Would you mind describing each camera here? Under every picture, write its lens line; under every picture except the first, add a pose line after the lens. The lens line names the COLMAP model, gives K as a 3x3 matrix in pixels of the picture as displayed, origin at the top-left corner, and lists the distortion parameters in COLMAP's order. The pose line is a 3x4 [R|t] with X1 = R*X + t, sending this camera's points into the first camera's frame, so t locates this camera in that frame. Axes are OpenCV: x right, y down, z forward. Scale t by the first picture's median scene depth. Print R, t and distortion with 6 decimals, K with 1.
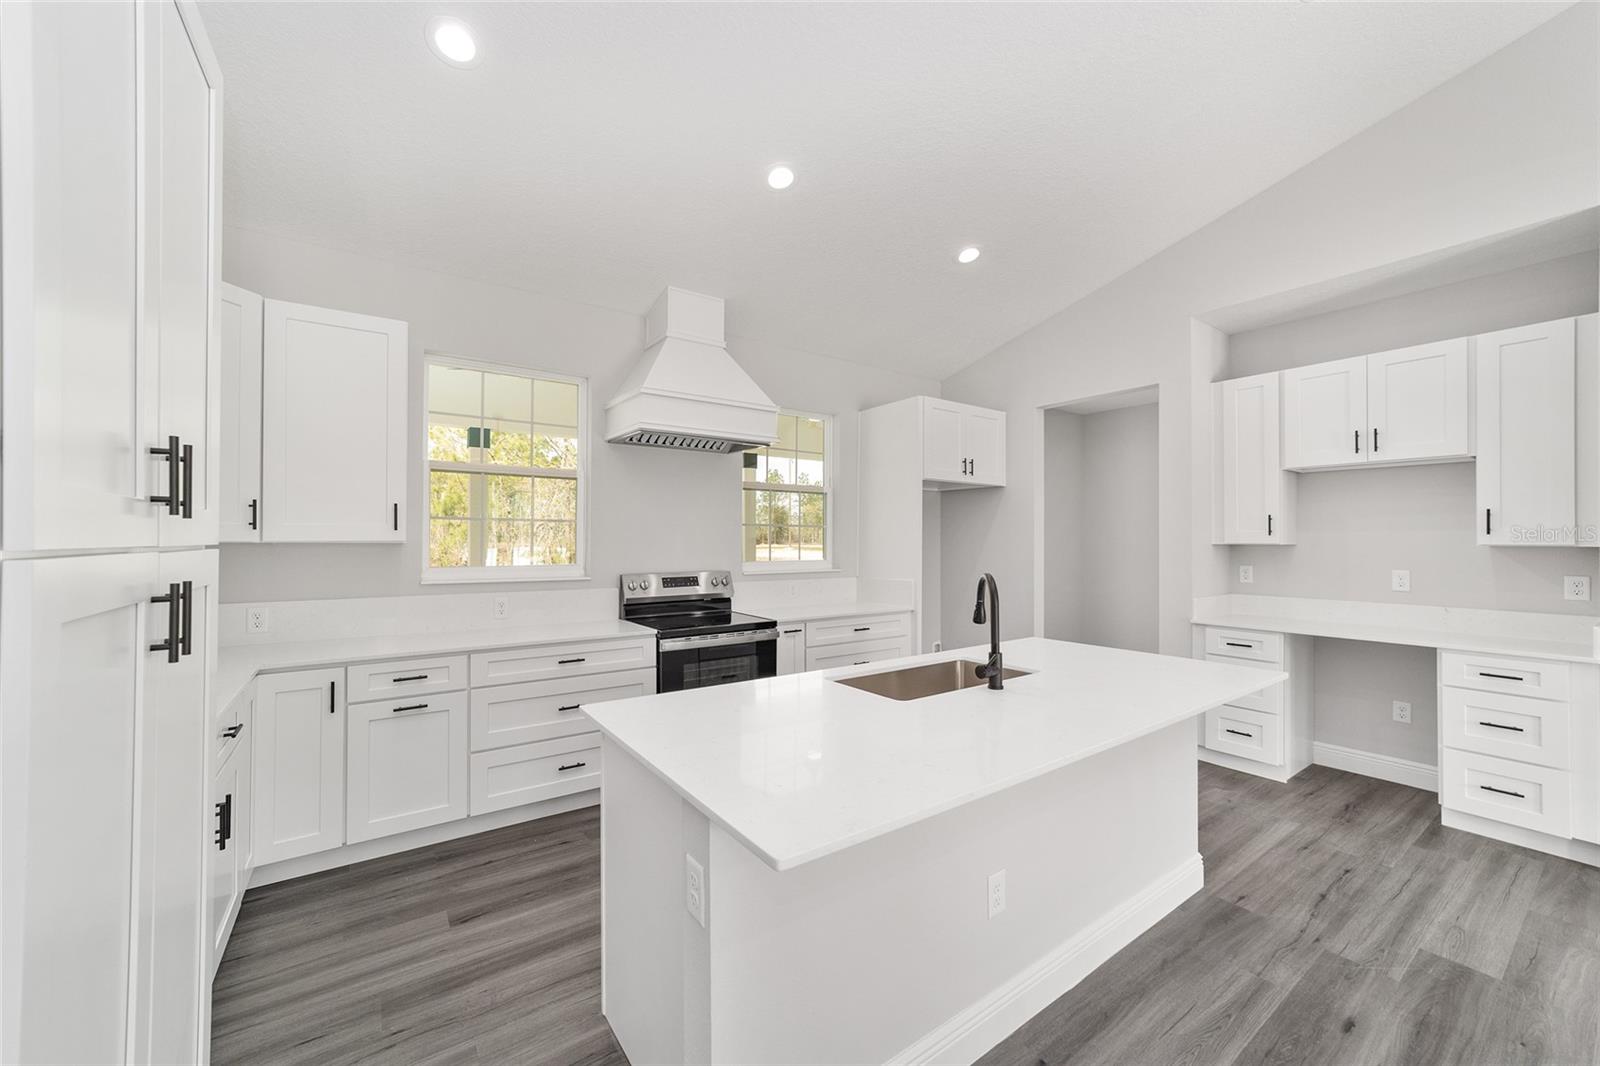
lens RADIAL K [[611.4, 0, 800.0], [0, 611.4, 533.0], [0, 0, 1]] dist [-0.019268, 0.000009]
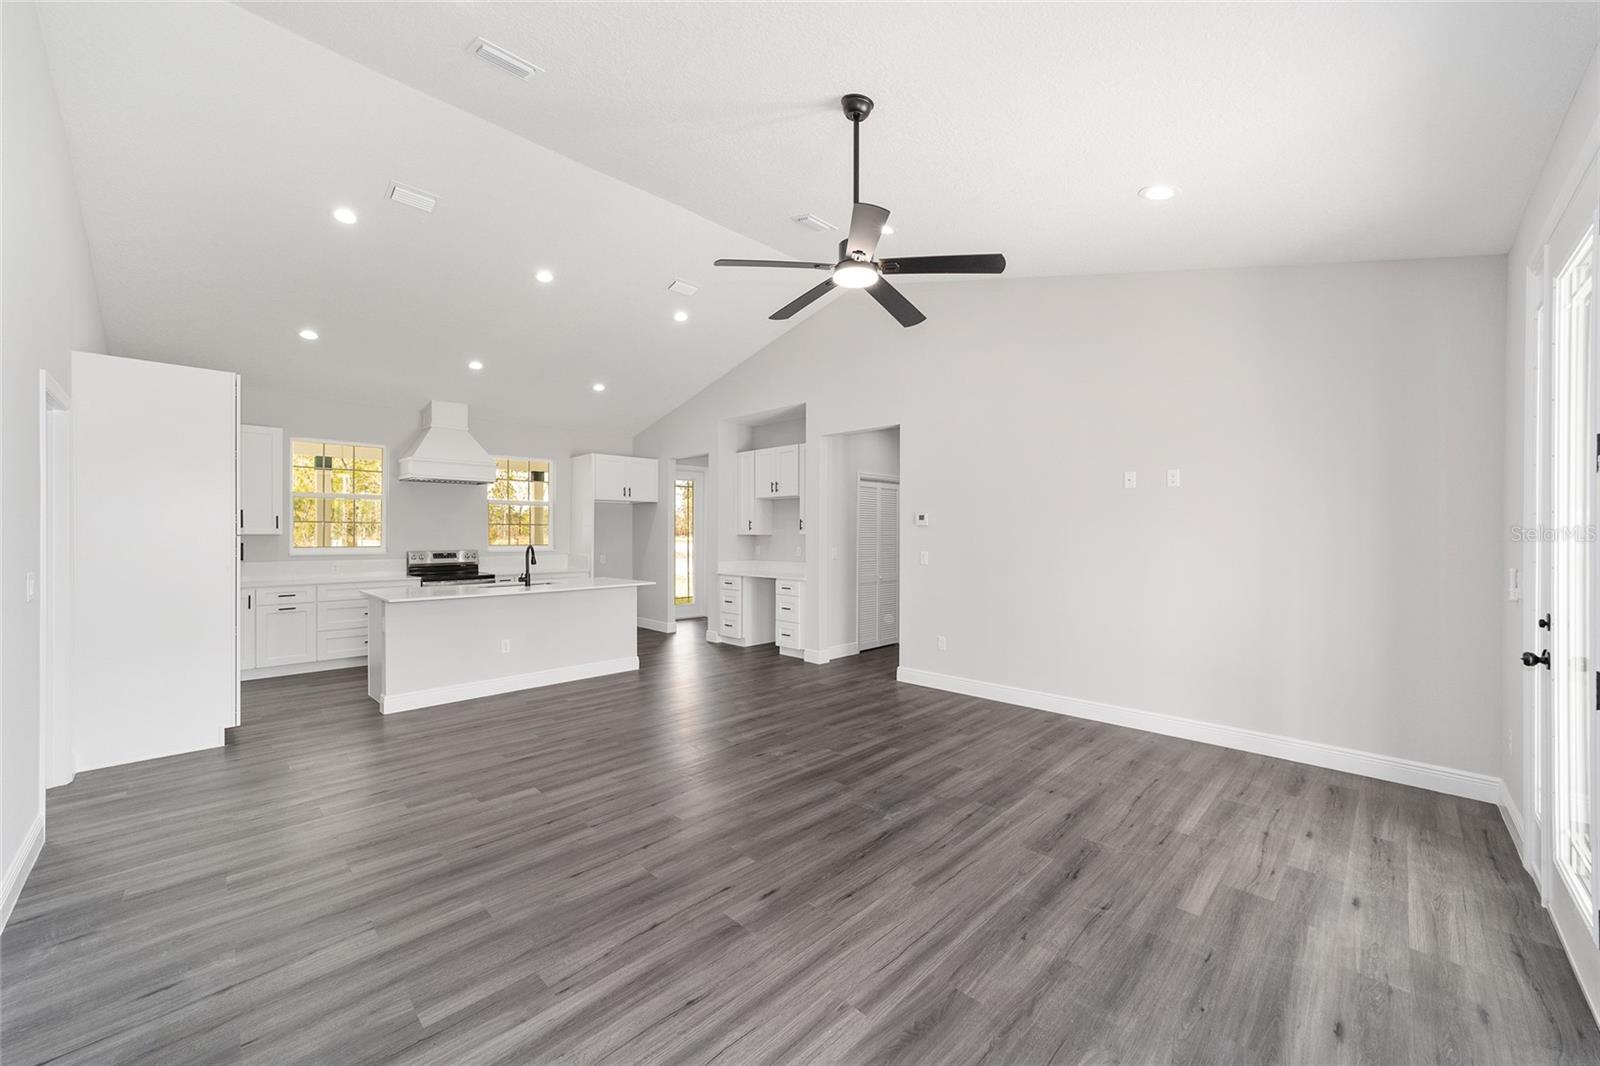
lens RADIAL K [[611.5, 0, 800.0], [0, 611.5, 533.0], [0, 0, 1]] dist [0.000306, 0.000084]
pose [[0.984765, -0.002459, 0.173875, 0.560281], [0.000482, 0.999935, 0.011414, -0.009660], [-0.173891, -0.011157, 0.984702, -1.046992]]
